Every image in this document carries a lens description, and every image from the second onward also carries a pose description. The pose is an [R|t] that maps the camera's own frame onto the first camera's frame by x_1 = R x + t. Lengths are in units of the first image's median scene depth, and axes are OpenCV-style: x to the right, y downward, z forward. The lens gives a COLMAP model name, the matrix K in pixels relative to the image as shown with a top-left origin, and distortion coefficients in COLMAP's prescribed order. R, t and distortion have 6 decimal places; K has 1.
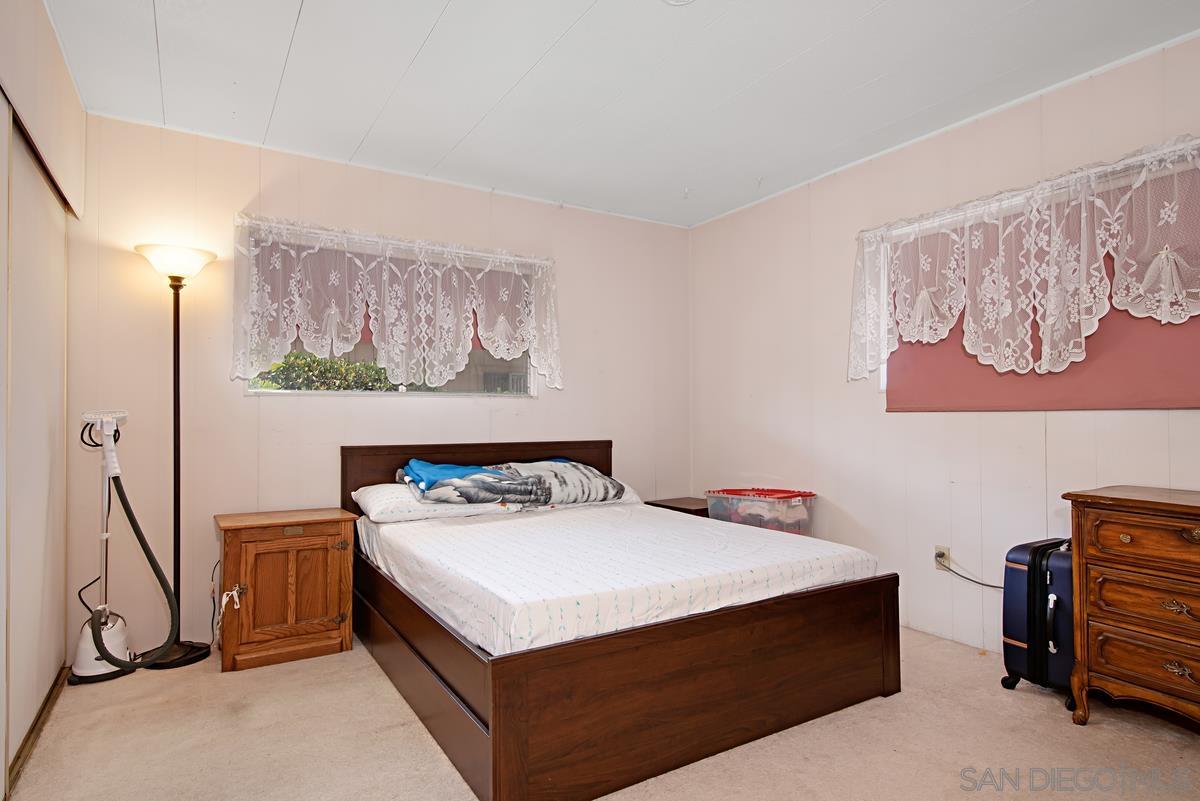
lens RADIAL K [[651.9, 0, 600.6], [0, 651.9, 402.1], [0, 0, 1]] dist [-0.004306, 0.000345]
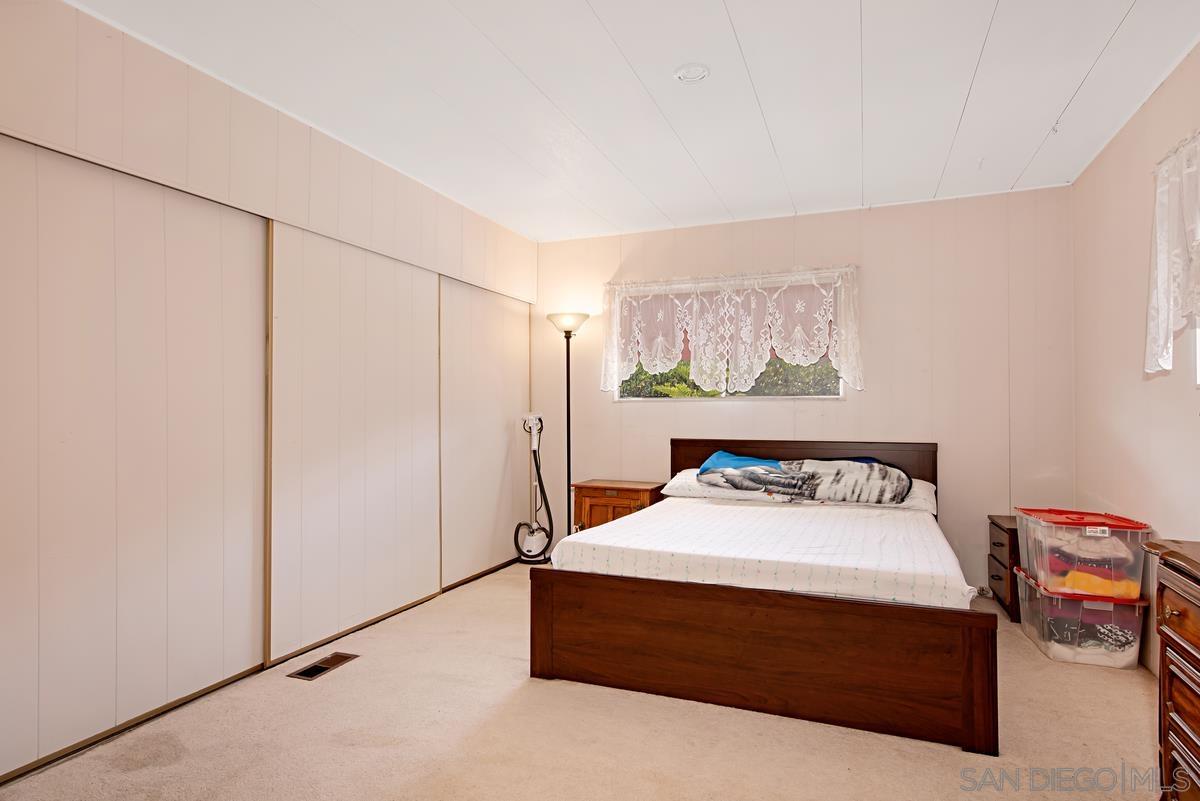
lens RADIAL K [[651.9, 0, 600.1], [0, 651.9, 402.7], [0, 0, 1]] dist [-0.004306, 0.000345]
pose [[0.588251, -0.009632, -0.808621, 0.605851], [0.016670, 0.999861, 0.000216, -0.009304], [0.808507, -0.013607, 0.588330, 0.083264]]
